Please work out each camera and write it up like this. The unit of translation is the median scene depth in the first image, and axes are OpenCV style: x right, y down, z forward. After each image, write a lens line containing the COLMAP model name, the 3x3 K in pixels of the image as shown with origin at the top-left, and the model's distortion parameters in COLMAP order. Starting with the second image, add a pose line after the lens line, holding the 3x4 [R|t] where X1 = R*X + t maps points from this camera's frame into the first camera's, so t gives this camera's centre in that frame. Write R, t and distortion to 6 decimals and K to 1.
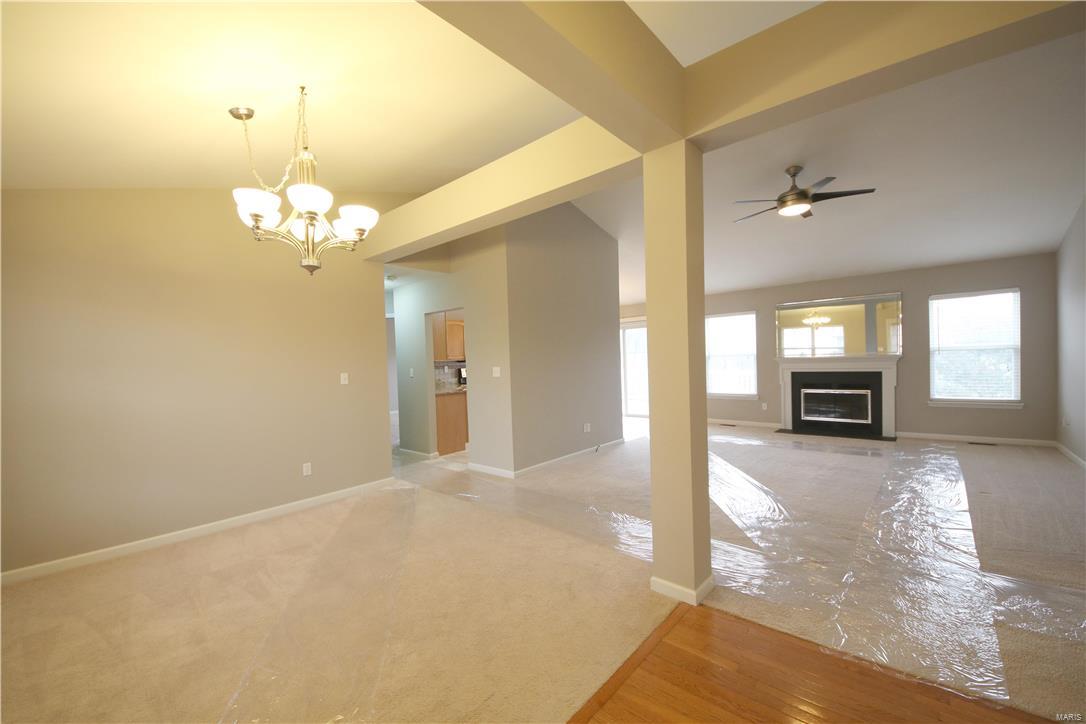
lens RADIAL K [[410.7, 0, 539.7], [0, 410.7, 369.3], [0, 0, 1]] dist [-0.013770, -0.003231]
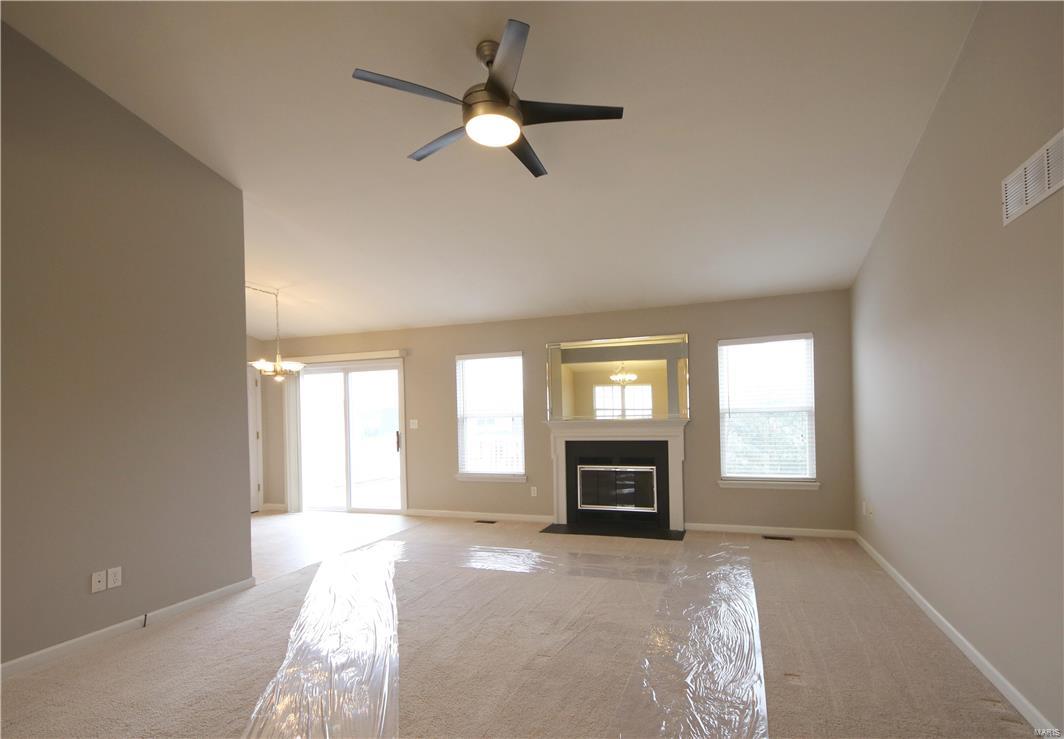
lens RADIAL K [[479.9, 0, 552.8], [0, 479.9, 413.1], [0, 0, 1]] dist [0.030982, -0.001870]
pose [[0.917124, 0.013262, 0.398382, 0.343337], [0.001412, 0.999332, -0.036518, -0.014630], [-0.398600, 0.034054, 0.916493, 0.321885]]
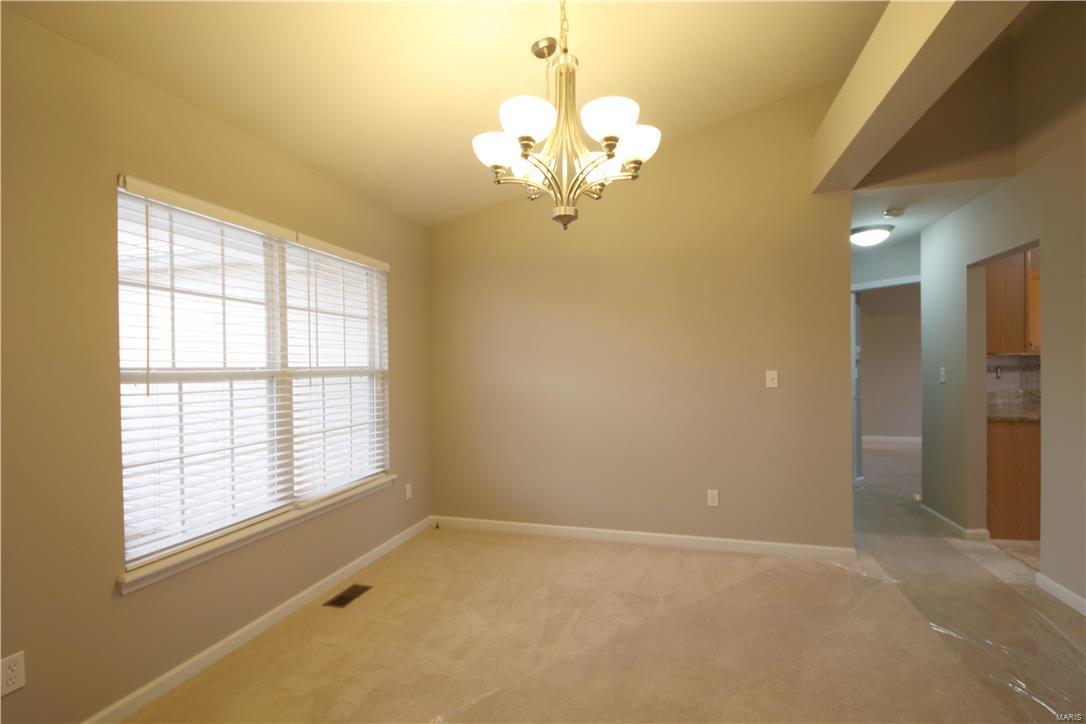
lens RADIAL K [[520.8, 0, 557.5], [0, 520.8, 369.3], [0, 0, 1]] dist [0.015217, -0.001047]
pose [[0.450305, 0.034322, -0.892215, 0.096661], [-0.027686, 0.999317, 0.024469, -0.002942], [0.892446, 0.013684, 0.450947, 0.216392]]
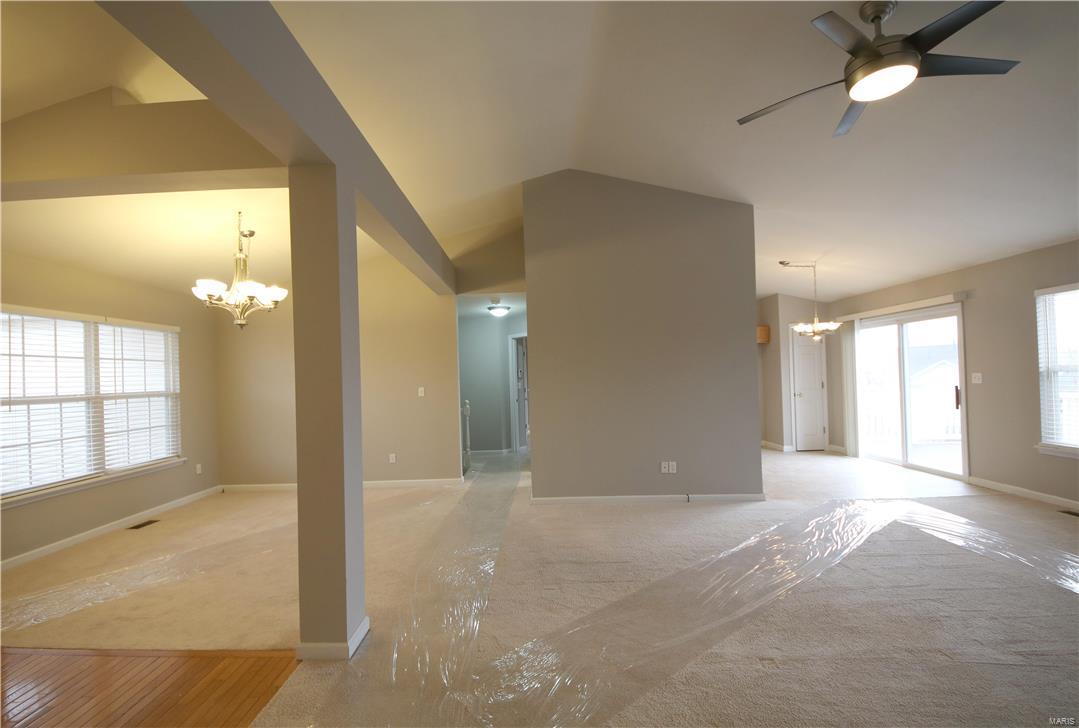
lens RADIAL K [[432.9, 0, 538.9], [0, 432.9, 372.5], [0, 0, 1]] dist [-0.021396, -0.001103]
pose [[0.678648, 0.008406, -0.734416, 0.538006], [-0.014121, 0.999899, -0.001604, -0.029637], [0.734328, 0.011459, 0.678698, 0.269581]]
